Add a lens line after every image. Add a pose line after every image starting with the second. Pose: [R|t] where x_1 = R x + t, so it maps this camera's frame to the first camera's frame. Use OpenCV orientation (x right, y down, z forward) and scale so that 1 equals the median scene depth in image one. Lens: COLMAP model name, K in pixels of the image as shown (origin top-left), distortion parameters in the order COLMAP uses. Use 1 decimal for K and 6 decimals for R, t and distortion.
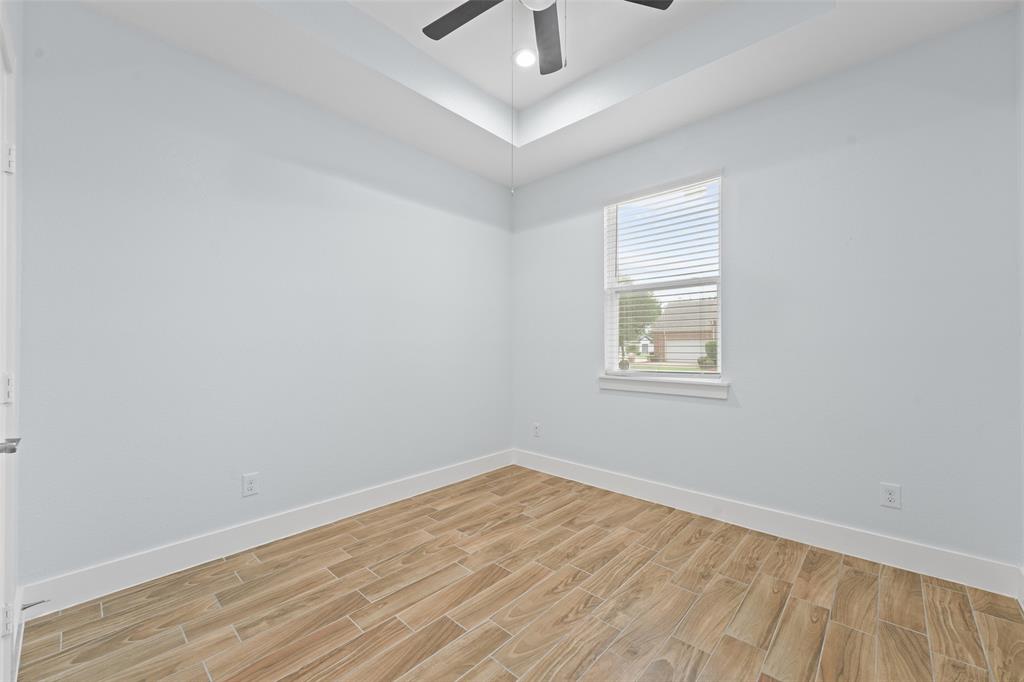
lens RADIAL K [[409.2, 0, 515.1], [0, 409.2, 345.4], [0, 0, 1]] dist [0.011022, -0.002291]
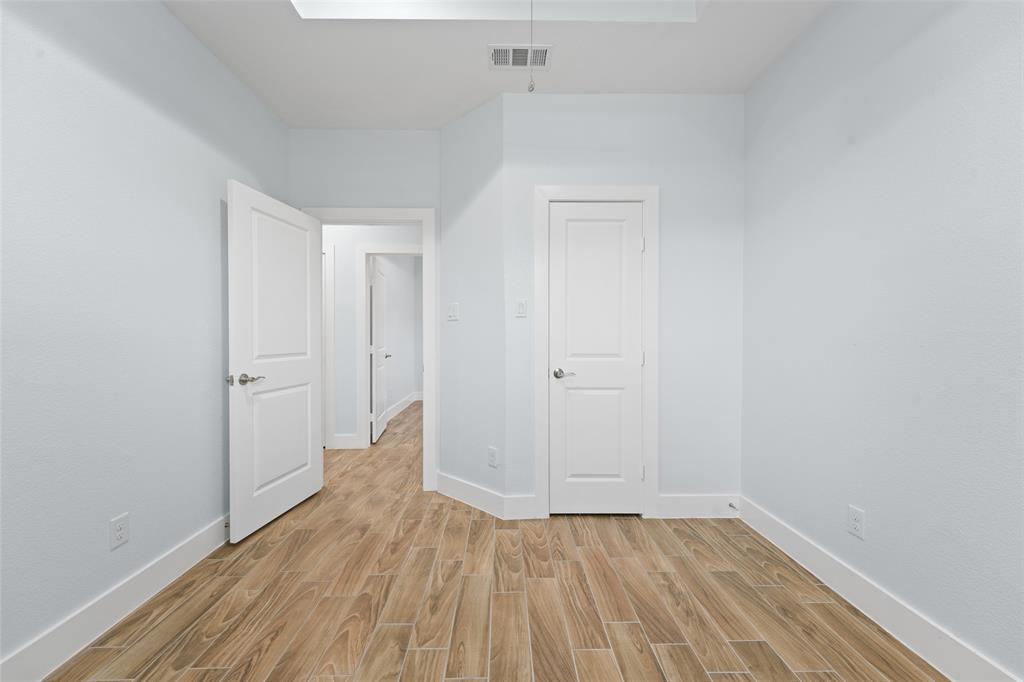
lens RADIAL K [[409.2, 0, 516.0], [0, 409.2, 339.0], [0, 0, 1]] dist [0.011022, -0.002291]
pose [[-0.725542, 0.004858, -0.688161, 0.454180], [-0.001616, 0.999960, 0.008763, -0.011872], [0.688176, 0.007470, -0.725505, 1.479398]]
